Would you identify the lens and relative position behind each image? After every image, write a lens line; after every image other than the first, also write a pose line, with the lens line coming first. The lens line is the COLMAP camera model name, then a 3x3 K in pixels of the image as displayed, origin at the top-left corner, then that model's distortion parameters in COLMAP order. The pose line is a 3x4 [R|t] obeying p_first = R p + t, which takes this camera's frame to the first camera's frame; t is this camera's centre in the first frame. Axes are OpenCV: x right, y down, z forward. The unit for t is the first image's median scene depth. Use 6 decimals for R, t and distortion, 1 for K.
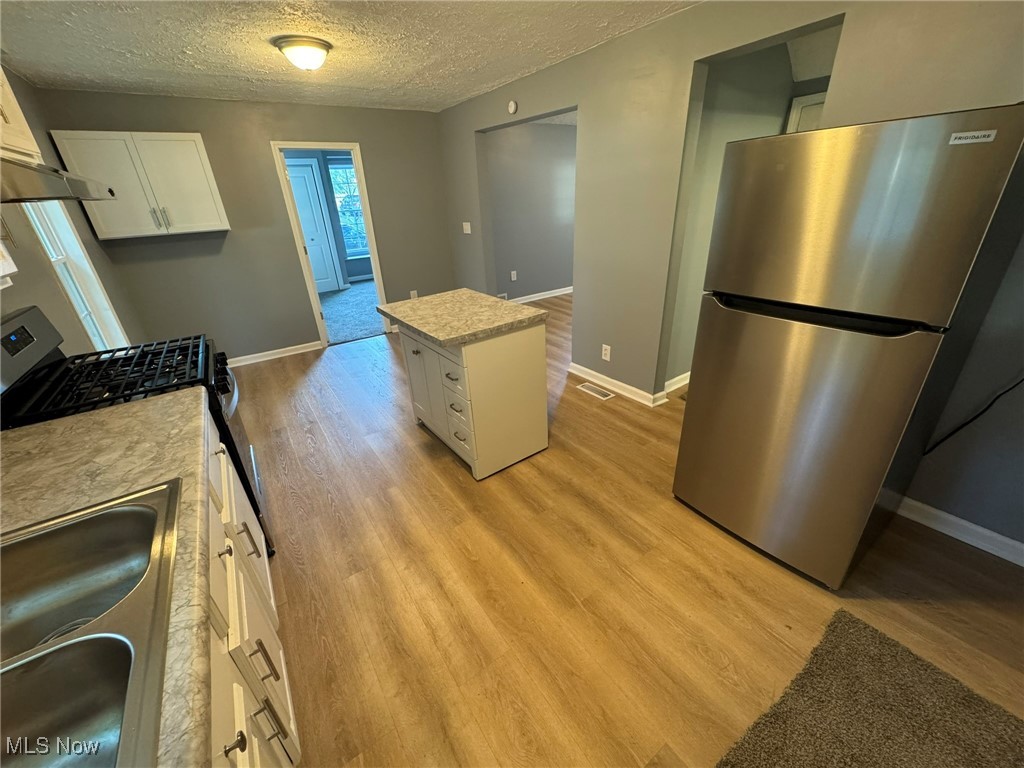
lens RADIAL K [[406.6, 0, 512.4], [0, 406.6, 384.2], [0, 0, 1]] dist [-0.003871, 0.000204]
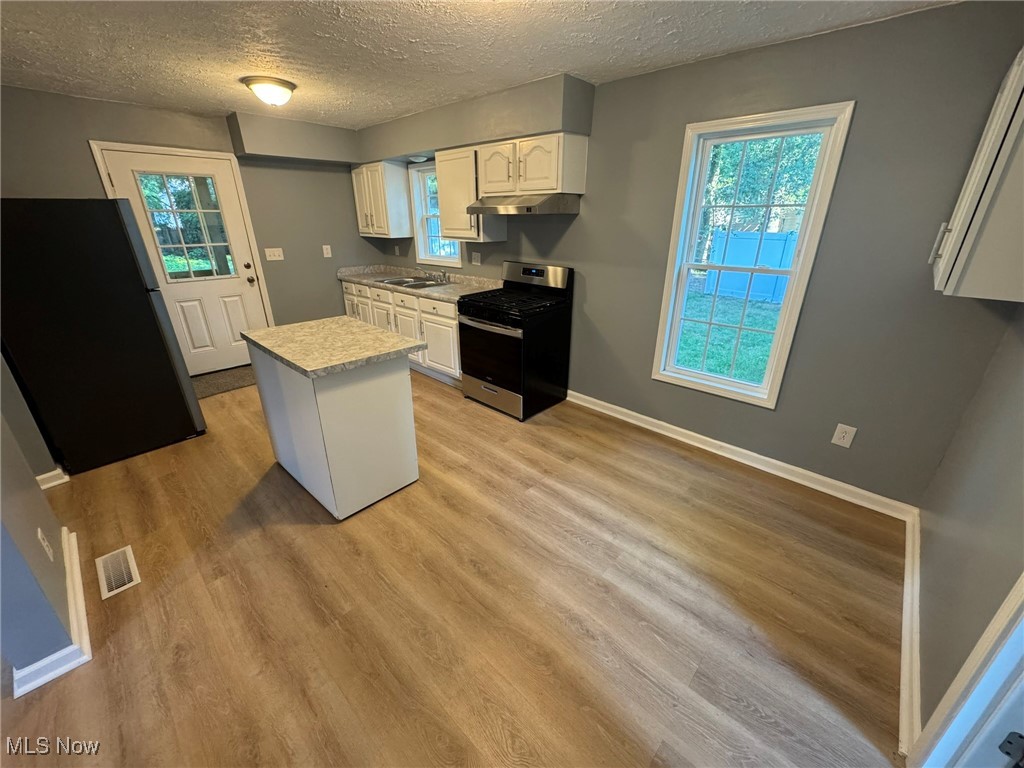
lens RADIAL K [[406.6, 0, 512.0], [0, 406.6, 384.0], [0, 0, 1]] dist [-0.003871, 0.000204]
pose [[-0.975660, 0.121527, -0.182534, -0.373962], [-0.054691, 0.671238, 0.739222, -0.860343], [0.212359, 0.731212, -0.648253, 1.823392]]
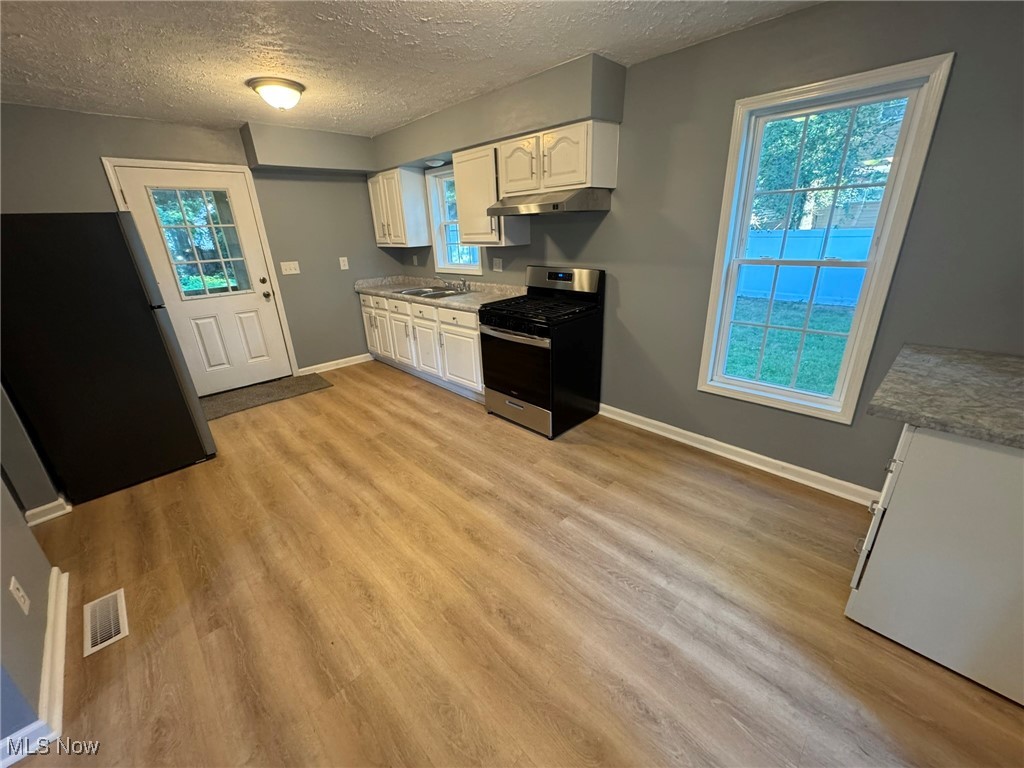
lens RADIAL K [[406.6, 0, 512.1], [0, 406.6, 383.6], [0, 0, 1]] dist [-0.003871, 0.000204]
pose [[-0.981545, 0.136434, -0.134000, -0.379921], [-0.003119, 0.689200, 0.724565, -0.784878], [0.191208, 0.711611, -0.676055, 1.731615]]
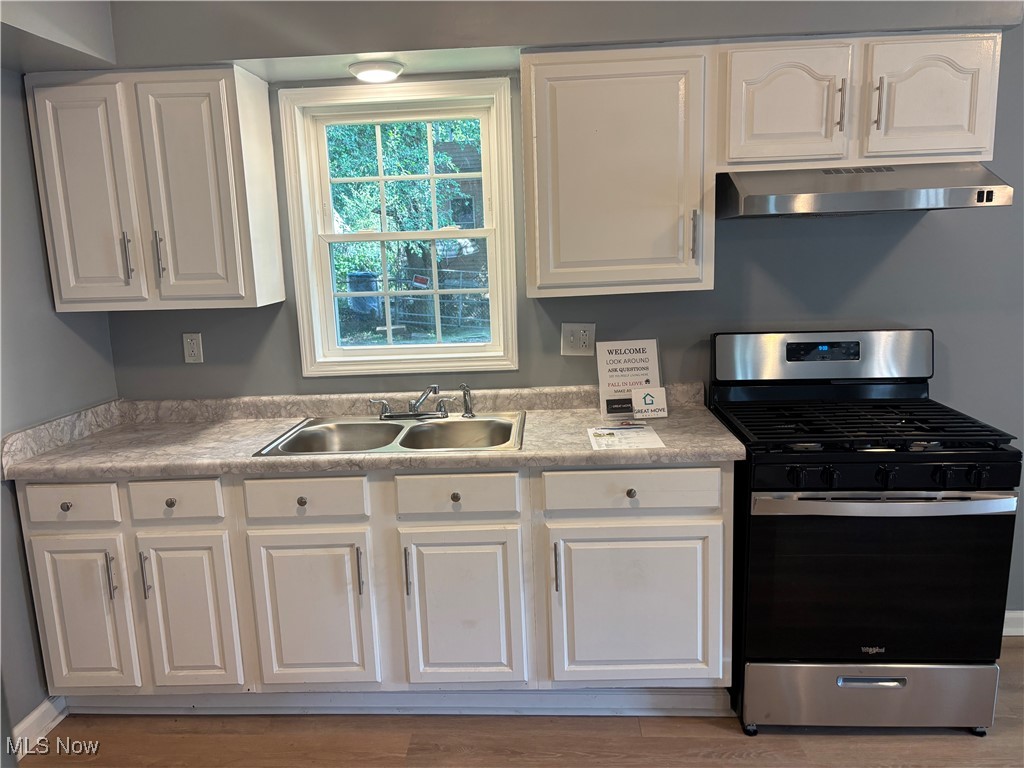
lens RADIAL K [[758.4, 0, 506.4], [0, 758.4, 387.2], [0, 0, 1]] dist [0.021334, -0.005658]
pose [[-0.599003, 0.206706, -0.773607, 0.371706], [-0.289638, 0.844762, 0.449985, -0.384616], [0.746529, 0.493608, -0.446145, 0.795150]]
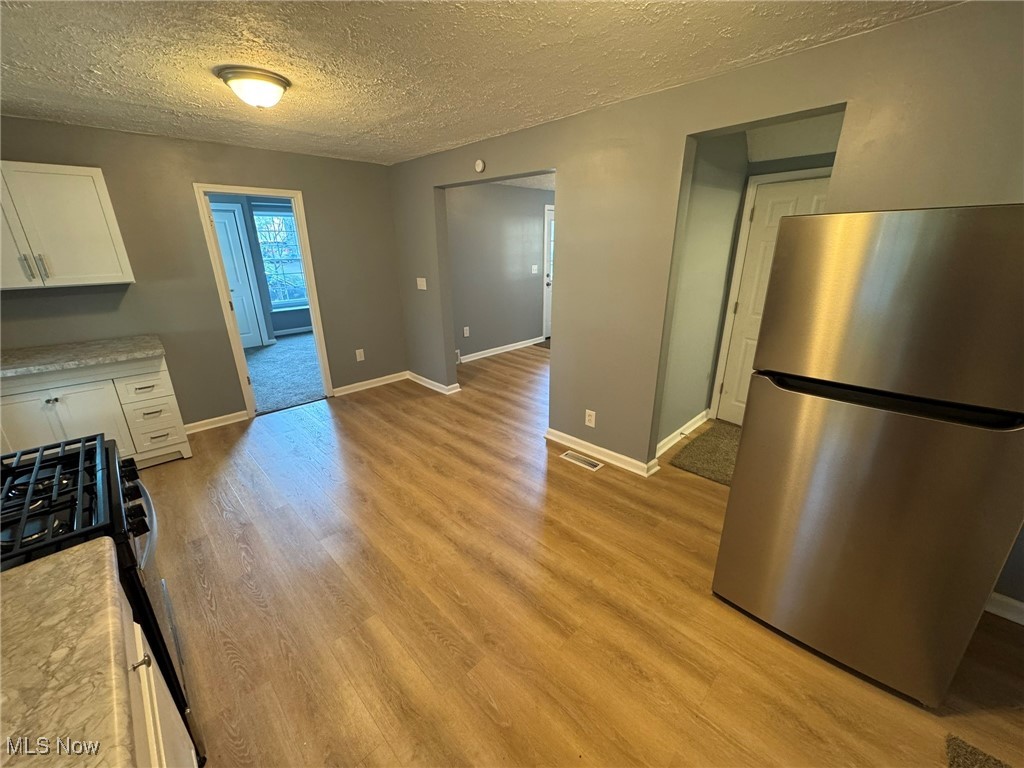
lens RADIAL K [[406.6, 0, 512.4], [0, 406.6, 384.3], [0, 0, 1]] dist [-0.003871, 0.000204]
pose [[0.983653, -0.024279, 0.178431, -0.154442], [0.044252, 0.993075, -0.108826, -0.086518], [-0.174554, 0.114943, 0.977916, 0.150356]]
